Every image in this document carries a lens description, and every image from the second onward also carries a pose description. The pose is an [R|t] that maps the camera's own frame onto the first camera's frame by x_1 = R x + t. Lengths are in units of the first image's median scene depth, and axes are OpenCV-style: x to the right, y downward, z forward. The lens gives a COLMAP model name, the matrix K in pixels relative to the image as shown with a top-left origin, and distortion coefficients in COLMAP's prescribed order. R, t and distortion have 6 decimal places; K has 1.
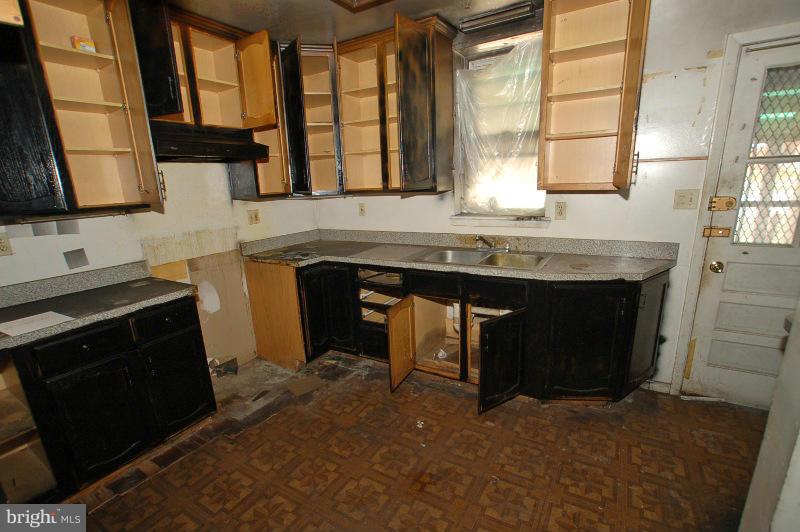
lens RADIAL K [[381.7, 0, 393.8], [0, 381.7, 279.5], [0, 0, 1]] dist [-0.075836, 0.029470]
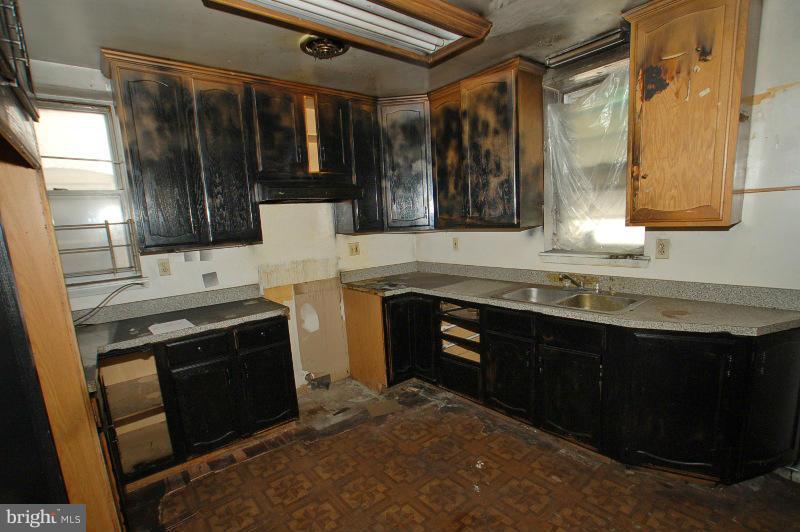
lens RADIAL K [[381.7, 0, 393.8], [0, 381.7, 279.5], [0, 0, 1]] dist [-0.075836, 0.029470]
pose [[0.940122, 0.042462, -0.338182, 0.152530], [-0.068627, 0.995471, -0.065790, -0.012040], [0.333857, 0.085059, 0.938778, -0.018360]]
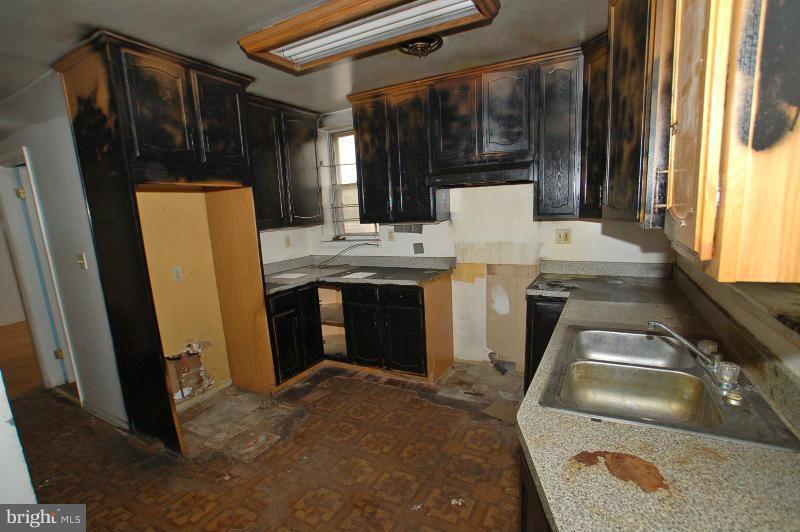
lens RADIAL K [[381.7, 0, 393.8], [0, 381.7, 279.5], [0, 0, 1]] dist [-0.075836, 0.029470]
pose [[0.049488, 0.212739, -0.975855, 0.685994], [-0.201108, 0.959163, 0.198901, -0.200477], [0.978318, 0.186409, 0.090251, 0.629715]]
